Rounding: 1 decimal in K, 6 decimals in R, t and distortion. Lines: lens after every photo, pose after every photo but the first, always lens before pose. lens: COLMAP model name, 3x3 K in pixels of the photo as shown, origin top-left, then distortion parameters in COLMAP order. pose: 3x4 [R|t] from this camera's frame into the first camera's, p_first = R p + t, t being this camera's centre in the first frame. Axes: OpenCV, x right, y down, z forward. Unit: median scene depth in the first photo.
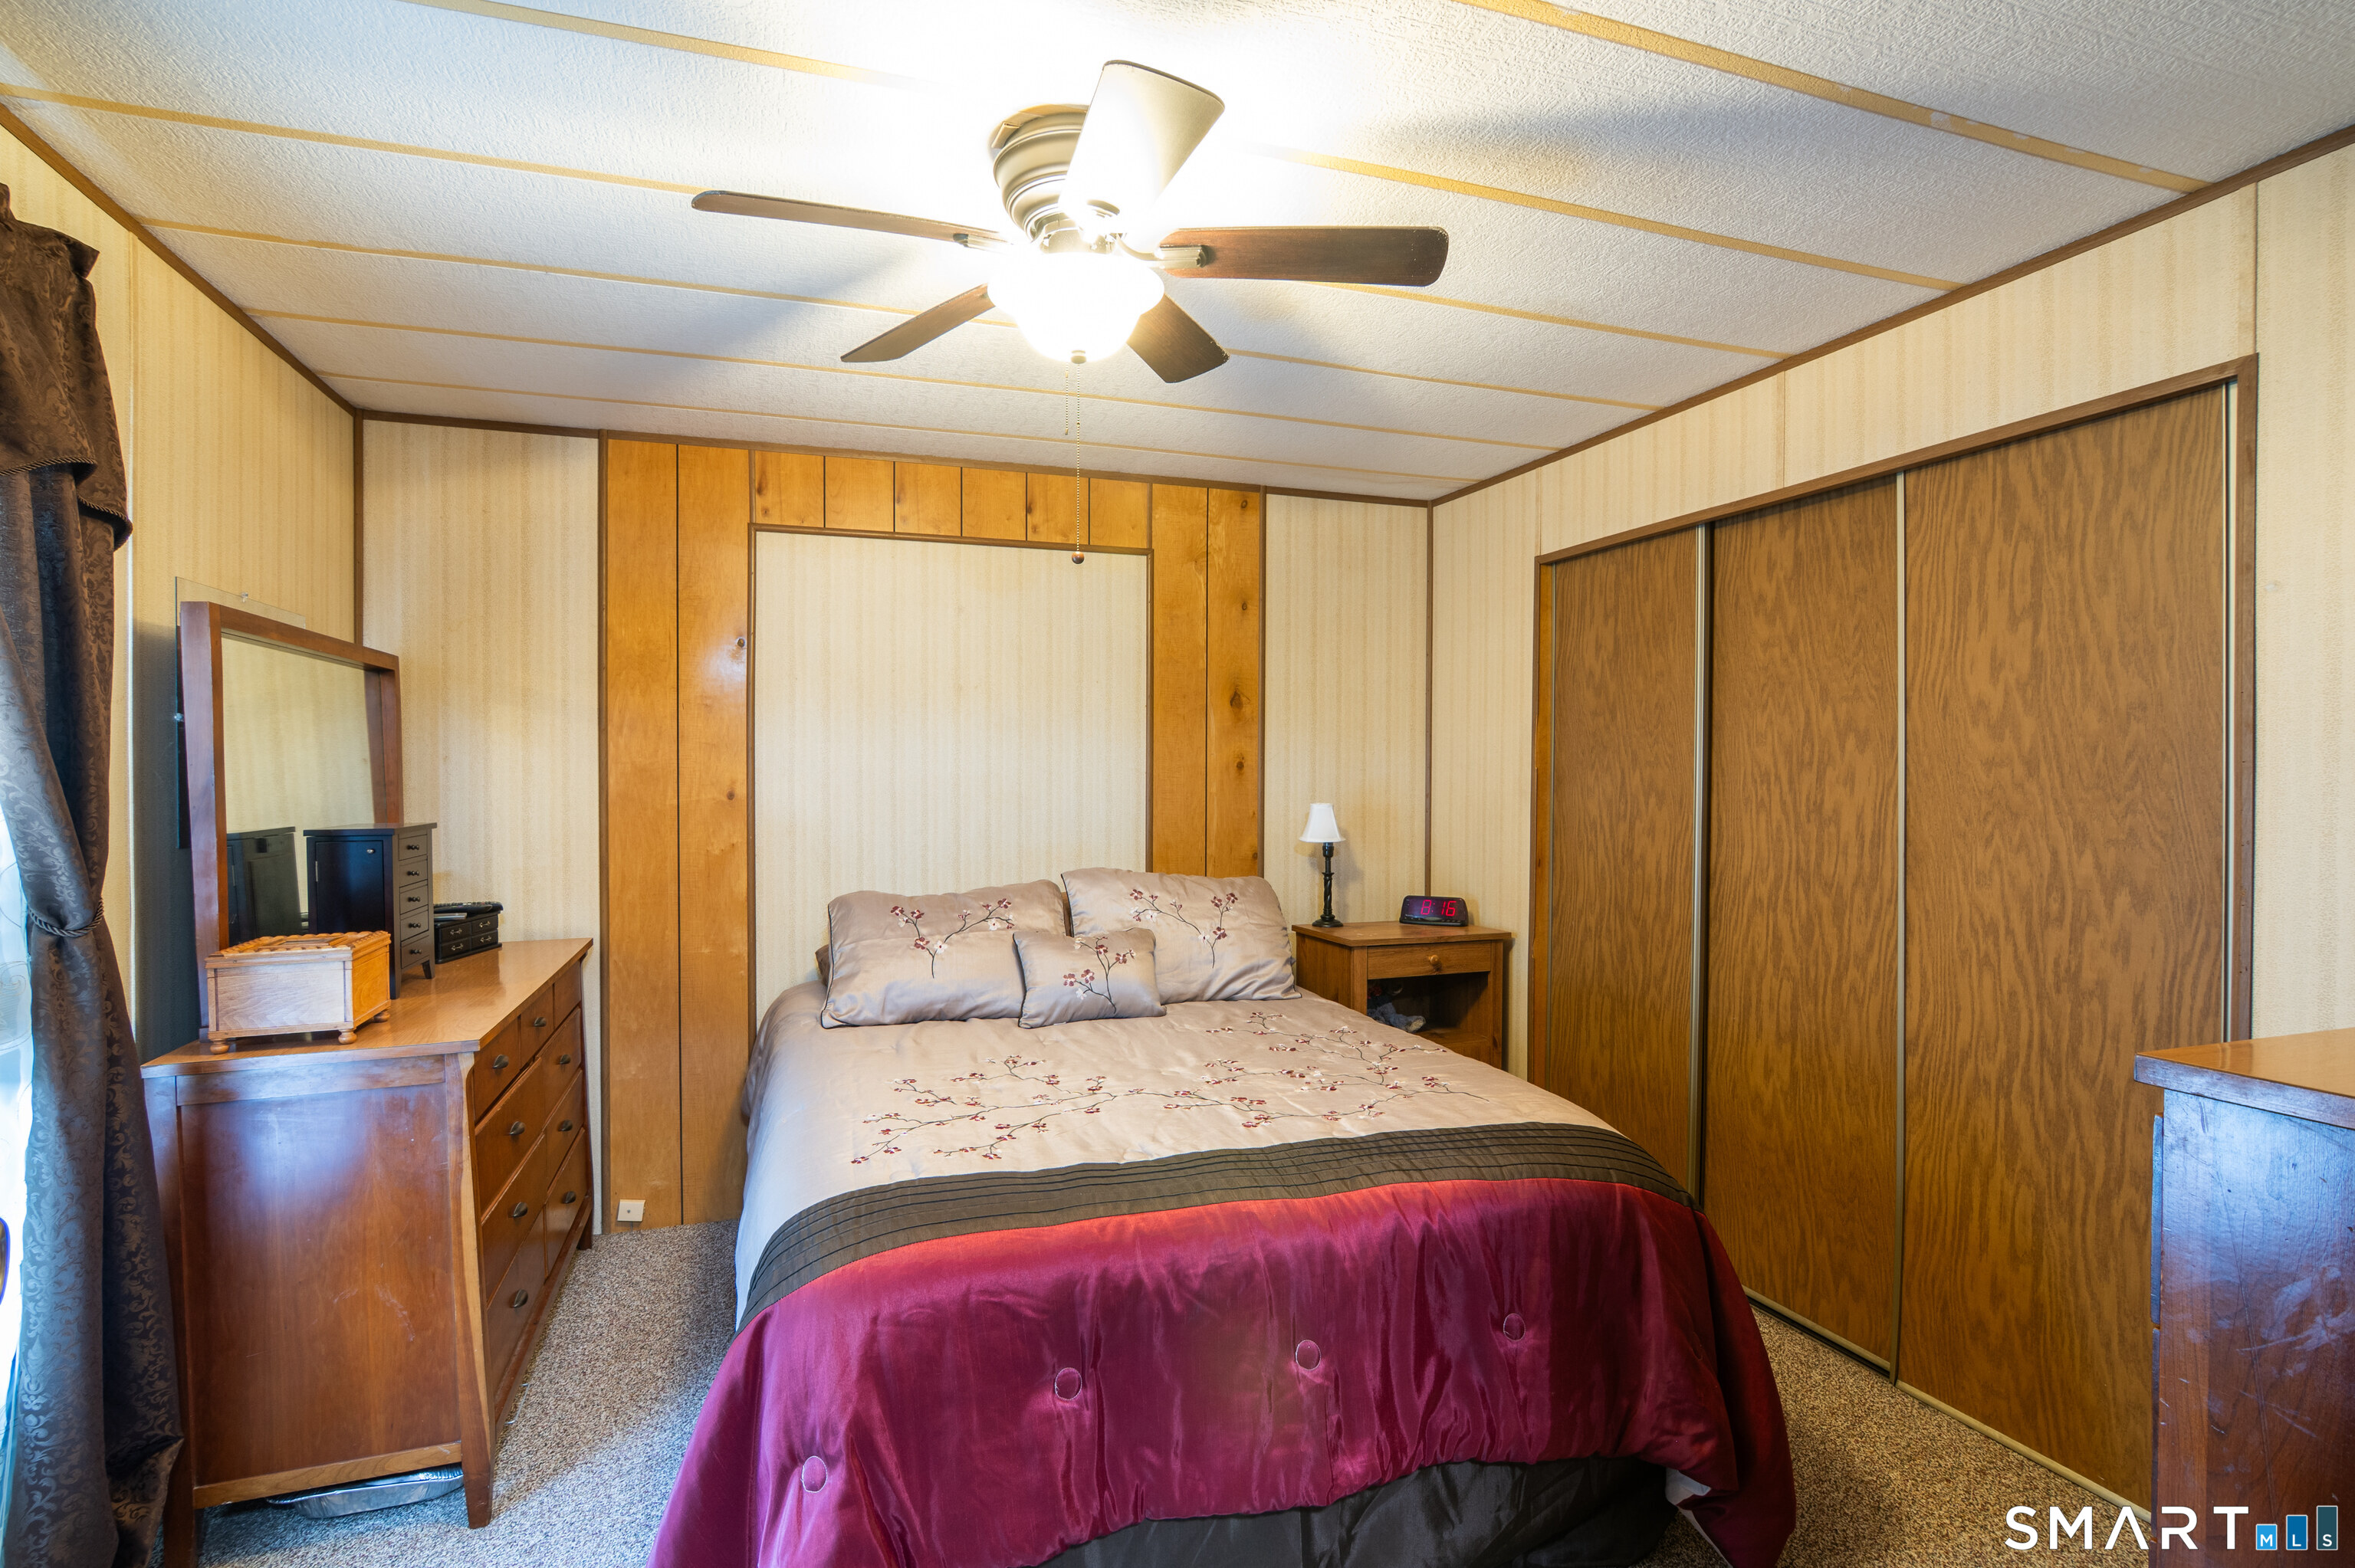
lens RADIAL K [[1154.5, 0, 1151.0], [0, 1154.5, 789.6], [0, 0, 1]] dist [-0.021313, 0.001178]
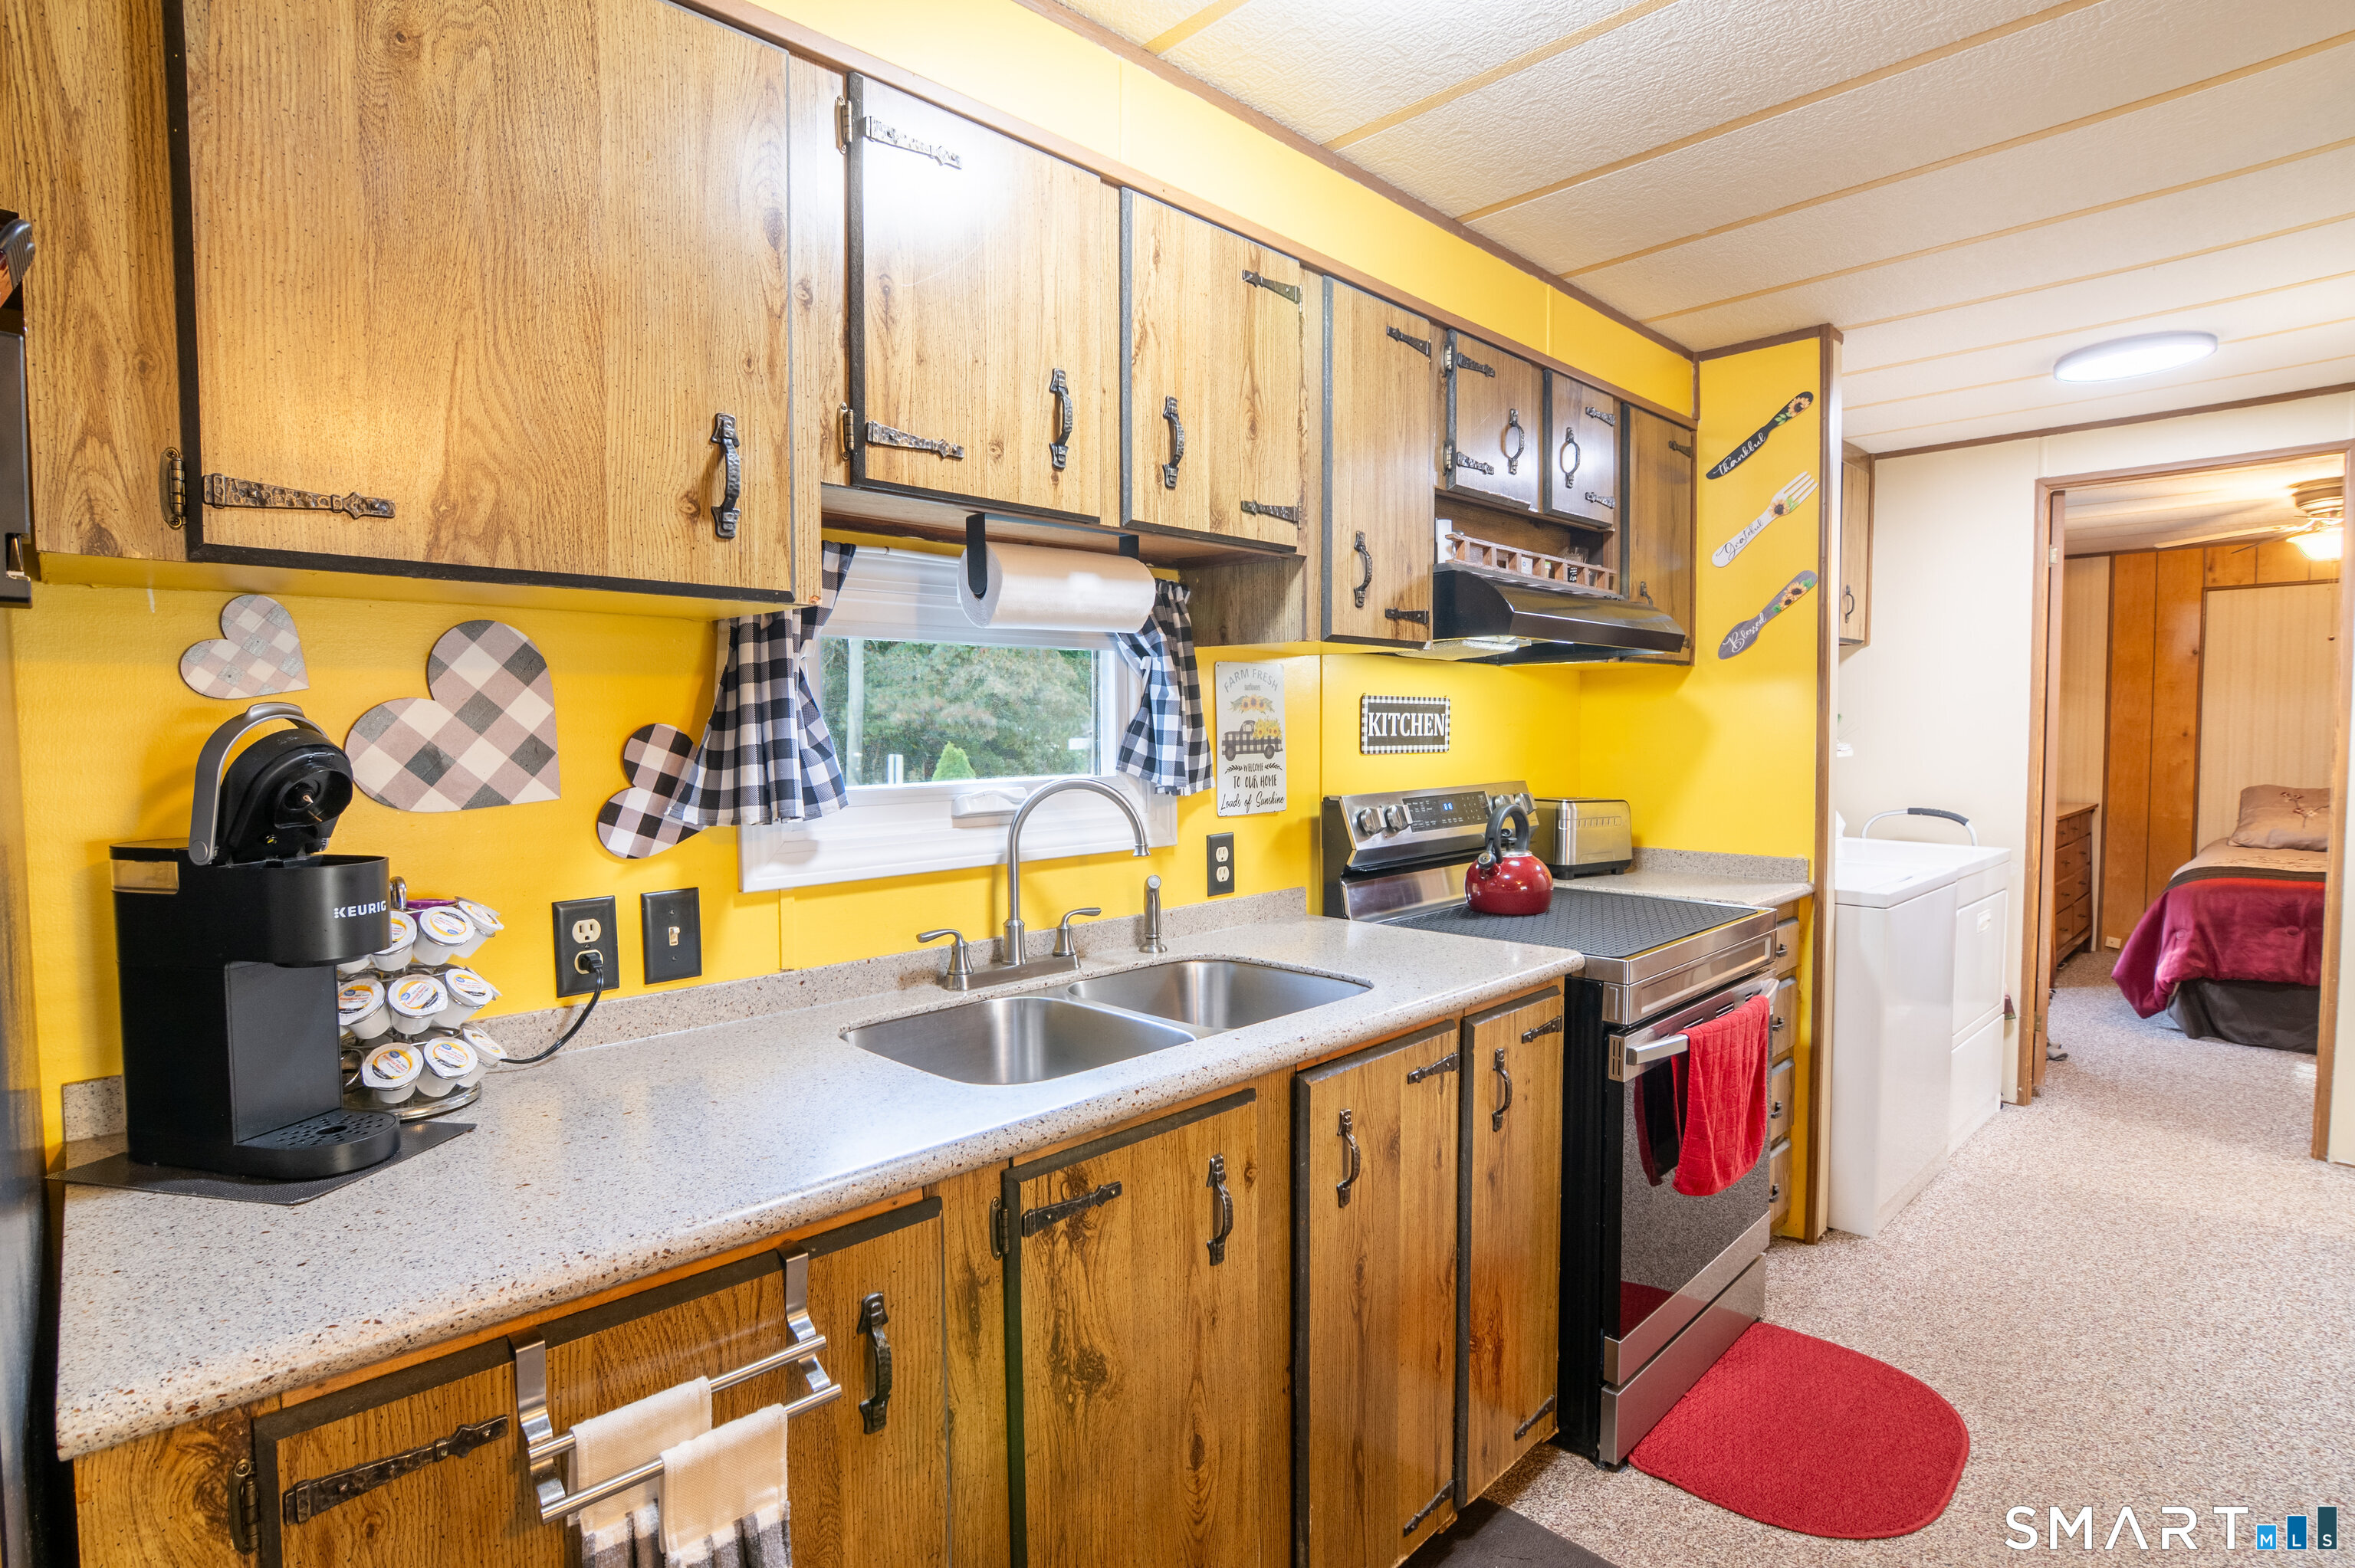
lens RADIAL K [[1154.5, 0, 1151.0], [0, 1154.5, 789.6], [0, 0, 1]] dist [-0.021313, 0.001178]
pose [[0.430445, 0.041880, -0.901645, 0.599530], [-0.003999, 0.999002, 0.044493, 0.020324], [0.902608, -0.015546, 0.430182, -1.359695]]
